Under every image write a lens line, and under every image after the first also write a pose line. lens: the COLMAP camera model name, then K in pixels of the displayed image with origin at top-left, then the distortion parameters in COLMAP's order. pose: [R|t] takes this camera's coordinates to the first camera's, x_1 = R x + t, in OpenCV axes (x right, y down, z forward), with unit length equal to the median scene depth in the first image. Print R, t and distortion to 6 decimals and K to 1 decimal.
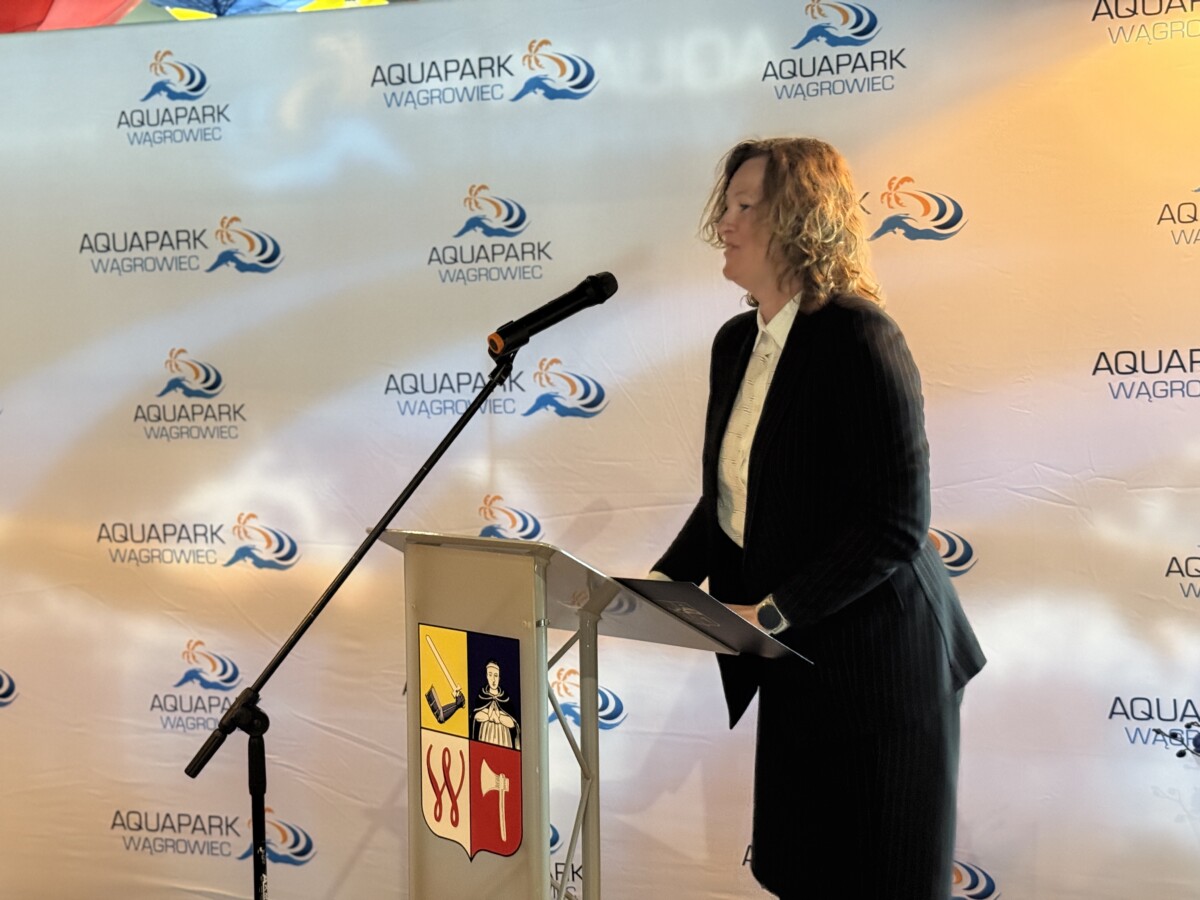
lens RADIAL K [[1697.5, 0, 594.5], [0, 1697.5, 460.9], [0, 0, 1]] dist [0.154804, -0.138962]
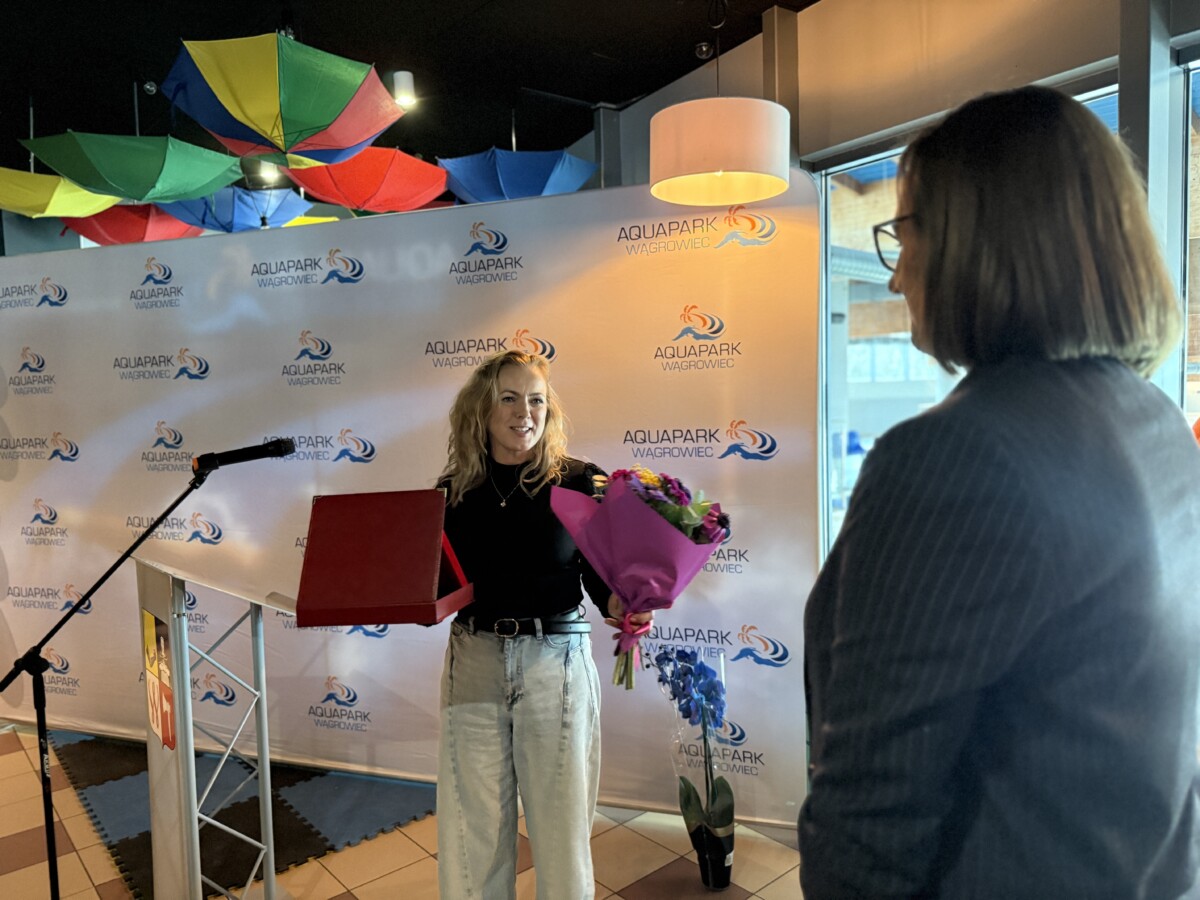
lens RADIAL K [[853.8, 0, 599.3], [0, 853.8, 456.4], [0, 0, 1]] dist [0.101631, -0.151594]
pose [[0.999209, -0.002076, -0.039708, 0.274647], [0.003038, 0.999703, 0.024183, -0.053145], [0.039646, -0.024284, 0.998919, 0.115639]]
